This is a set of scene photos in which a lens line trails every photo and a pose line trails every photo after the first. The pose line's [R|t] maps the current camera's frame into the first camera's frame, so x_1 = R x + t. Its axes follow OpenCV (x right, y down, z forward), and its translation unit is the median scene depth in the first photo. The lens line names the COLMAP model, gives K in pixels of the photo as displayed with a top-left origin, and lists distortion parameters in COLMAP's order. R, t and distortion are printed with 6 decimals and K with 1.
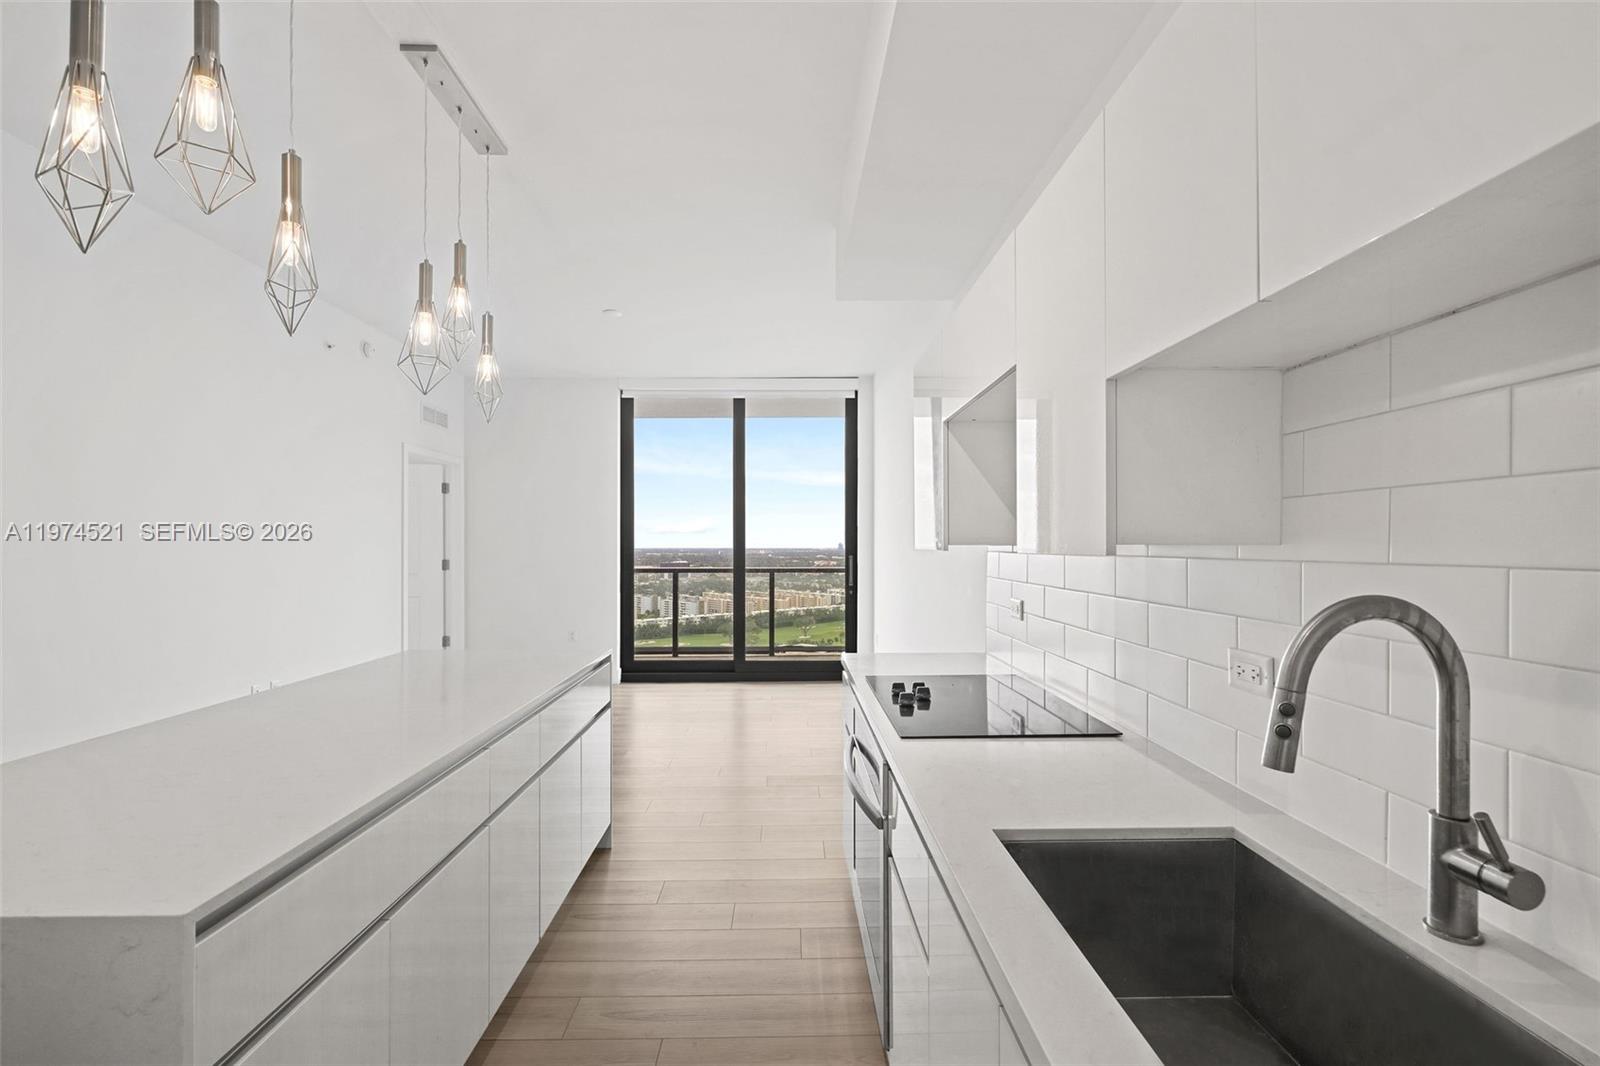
lens RADIAL K [[695.1, 0, 784.2], [0, 695.1, 558.9], [0, 0, 1]] dist [0.001494, -0.003632]
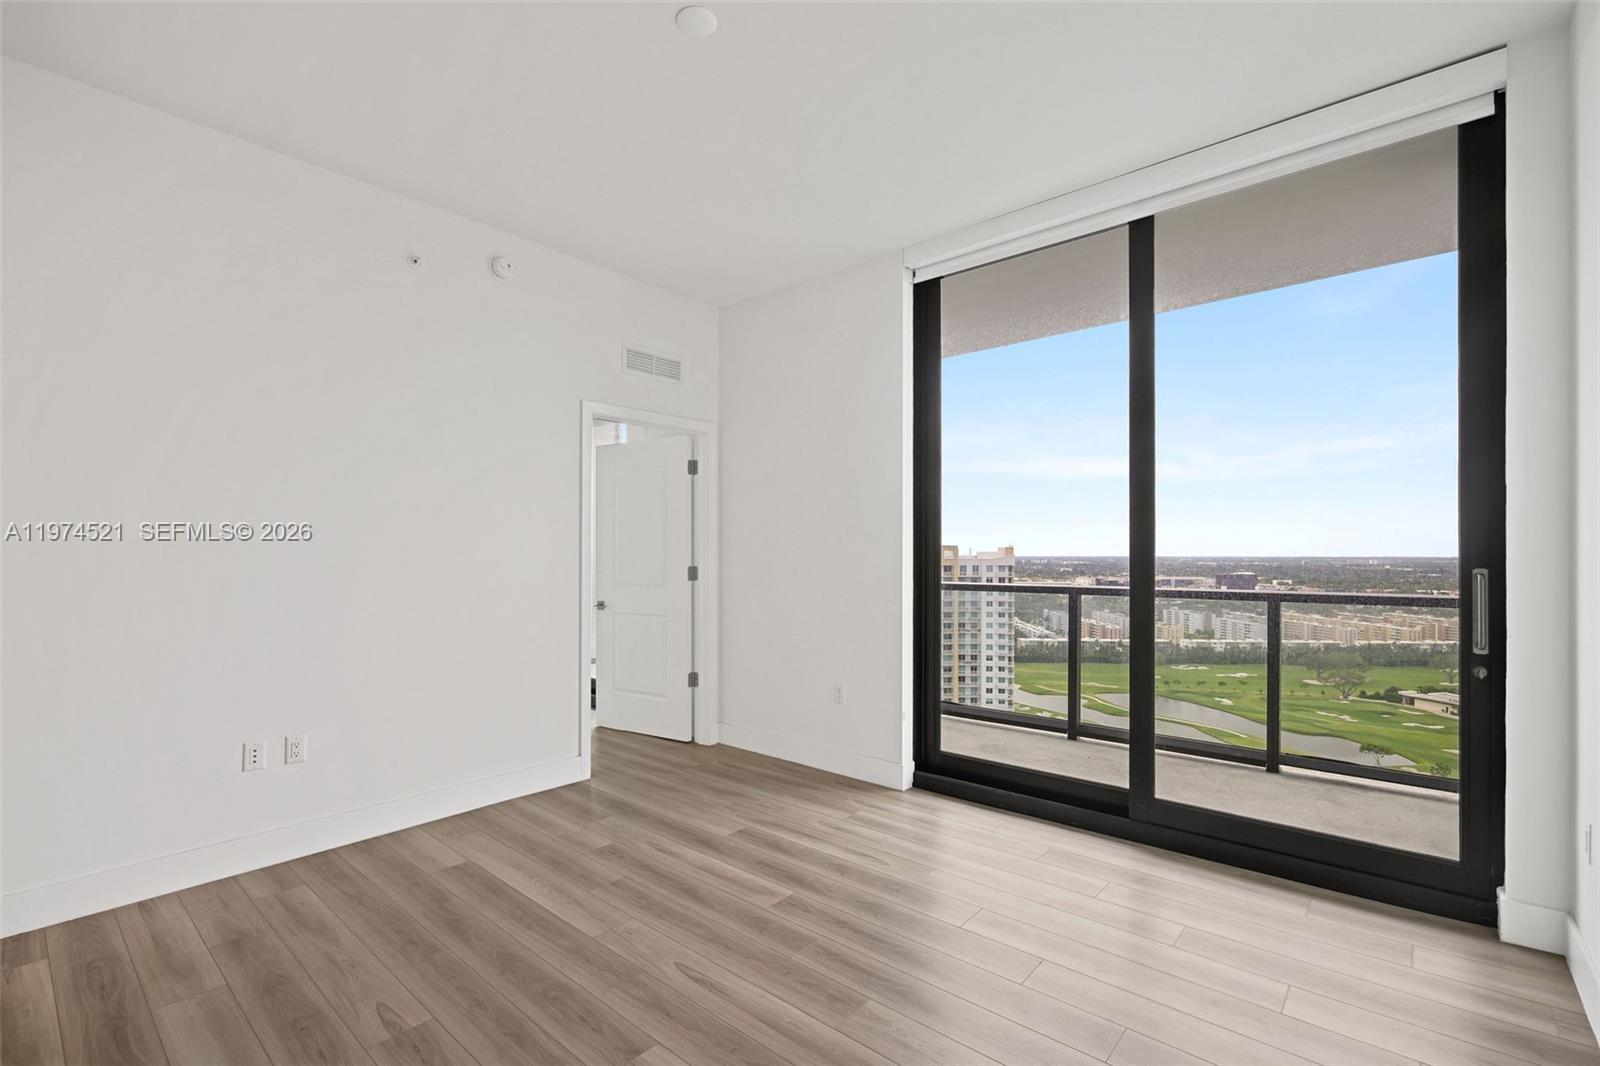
lens RADIAL K [[695.1, 0, 776.9], [0, 695.1, 550.6], [0, 0, 1]] dist [0.001494, -0.003632]
pose [[0.737398, -0.004004, -0.675447, 0.064772], [-0.012876, 0.999717, -0.019983, -0.000826], [0.675336, 0.023433, 0.737138, 0.498166]]
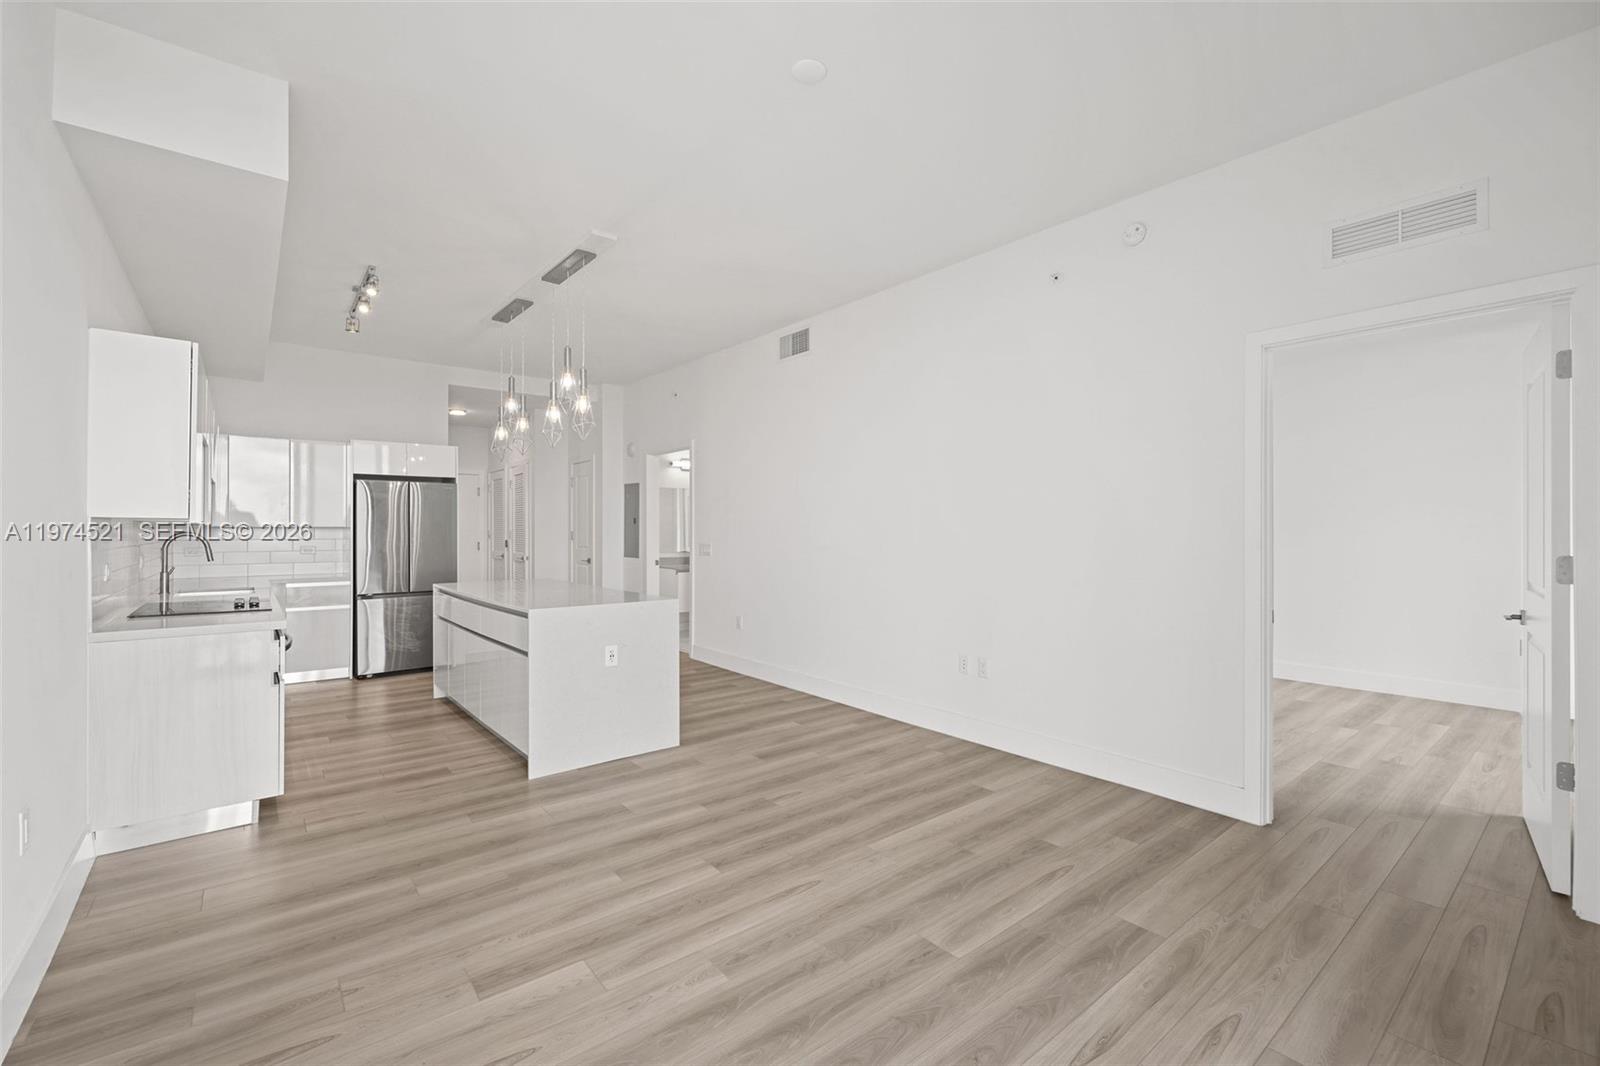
lens RADIAL K [[695.1, 0, 816.4], [0, 695.1, 522.6], [0, 0, 1]] dist [0.001494, -0.003632]
pose [[-0.774936, -0.001637, -0.632038, 0.054572], [-0.008146, 0.999939, 0.007398, -0.013772], [0.631987, 0.010881, -0.774902, 0.992665]]
